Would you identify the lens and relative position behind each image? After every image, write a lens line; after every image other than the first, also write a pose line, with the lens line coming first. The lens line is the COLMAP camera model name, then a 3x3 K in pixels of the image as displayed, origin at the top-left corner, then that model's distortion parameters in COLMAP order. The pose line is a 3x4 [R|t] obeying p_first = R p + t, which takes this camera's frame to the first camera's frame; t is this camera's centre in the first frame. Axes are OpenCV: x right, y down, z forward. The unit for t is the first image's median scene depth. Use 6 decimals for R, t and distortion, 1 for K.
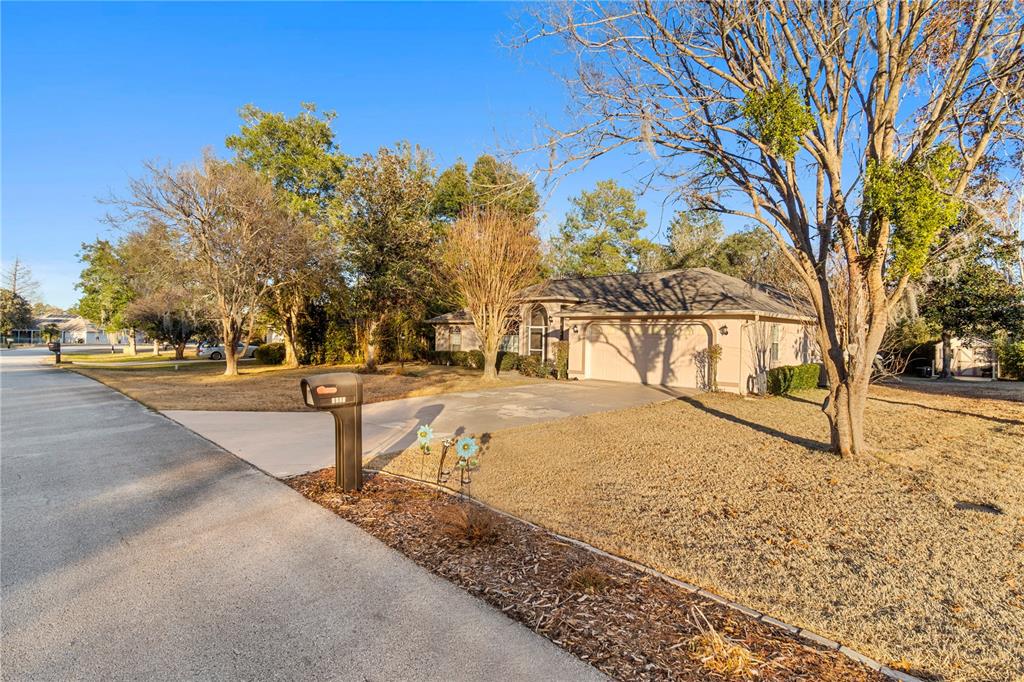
lens RADIAL K [[524.5, 0, 512.0], [0, 524.5, 341.0], [0, 0, 1]] dist [-0.000120, -0.000008]
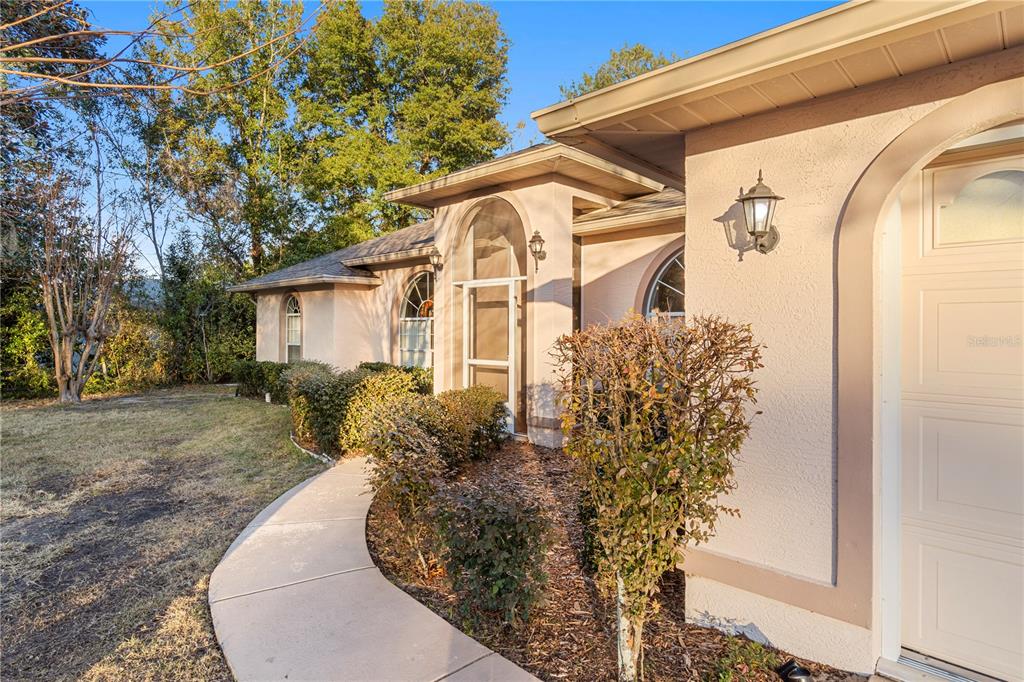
lens RADIAL K [[568.7, 0, 512.0], [0, 568.7, 341.0], [0, 0, 1]] dist [0.000146, 0.000004]
pose [[0.998628, 0.005523, 0.052068, 0.045007], [-0.004535, 0.999808, -0.019089, 0.012912], [-0.052164, 0.018827, 0.998461, 0.703962]]
